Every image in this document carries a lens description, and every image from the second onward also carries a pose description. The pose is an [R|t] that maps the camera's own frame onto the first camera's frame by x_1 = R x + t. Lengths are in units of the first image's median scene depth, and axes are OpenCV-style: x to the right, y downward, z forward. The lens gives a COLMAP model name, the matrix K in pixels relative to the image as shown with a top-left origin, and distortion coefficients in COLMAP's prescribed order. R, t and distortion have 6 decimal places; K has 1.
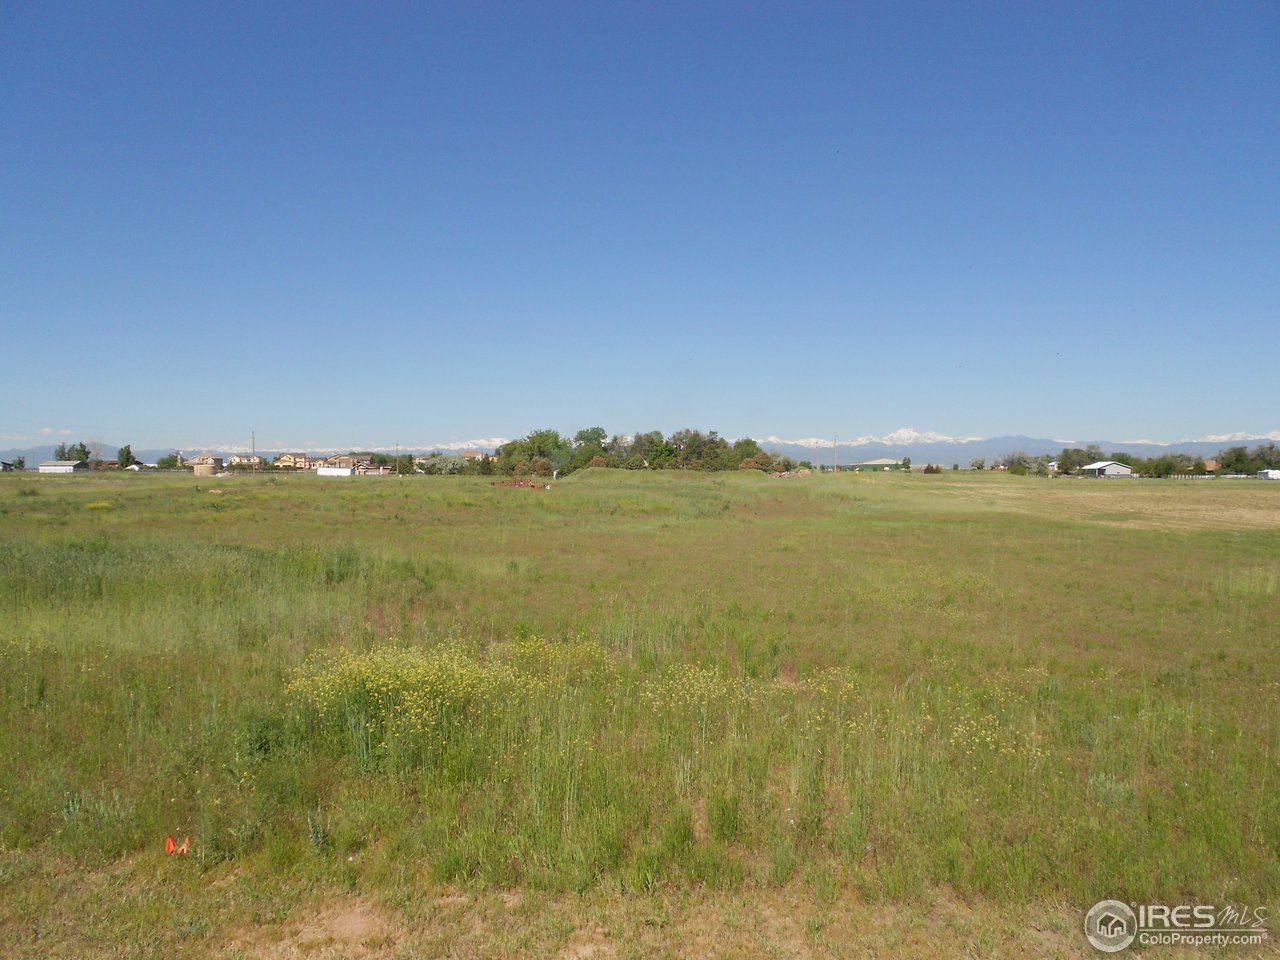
lens RADIAL K [[1285.4, 0, 626.0], [0, 1285.4, 472.9], [0, 0, 1]] dist [0.112418, 0.000000]
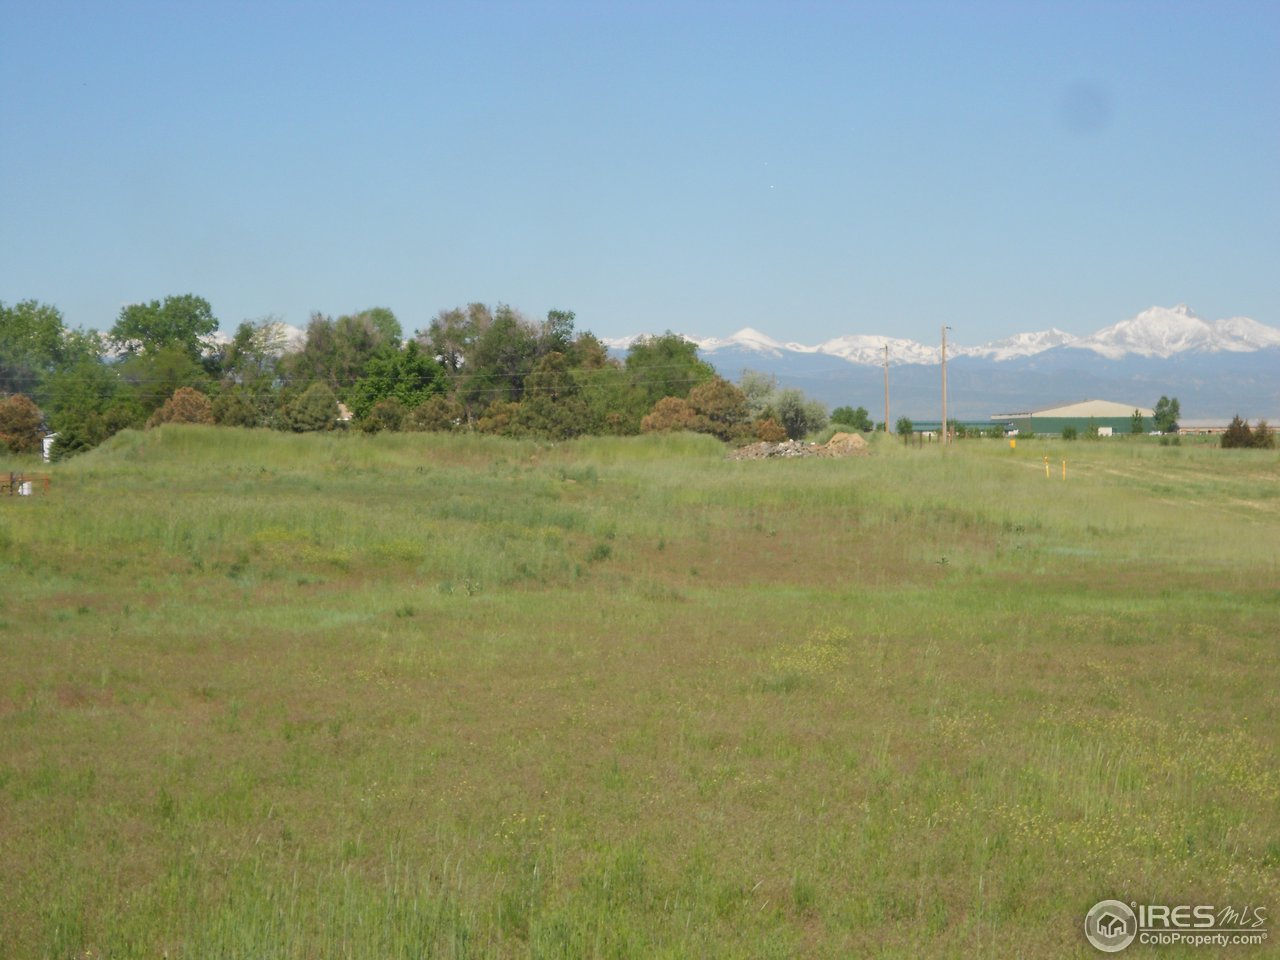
lens RADIAL K [[1285.4, 0, 653.1], [0, 1285.4, 476.1], [0, 0, 1]] dist [0.112418, 0.000000]
pose [[0.999854, 0.001942, 0.016960, 0.085109], [-0.001952, 0.999998, 0.000542, 0.007776], [-0.016959, -0.000575, 0.999856, 0.682859]]
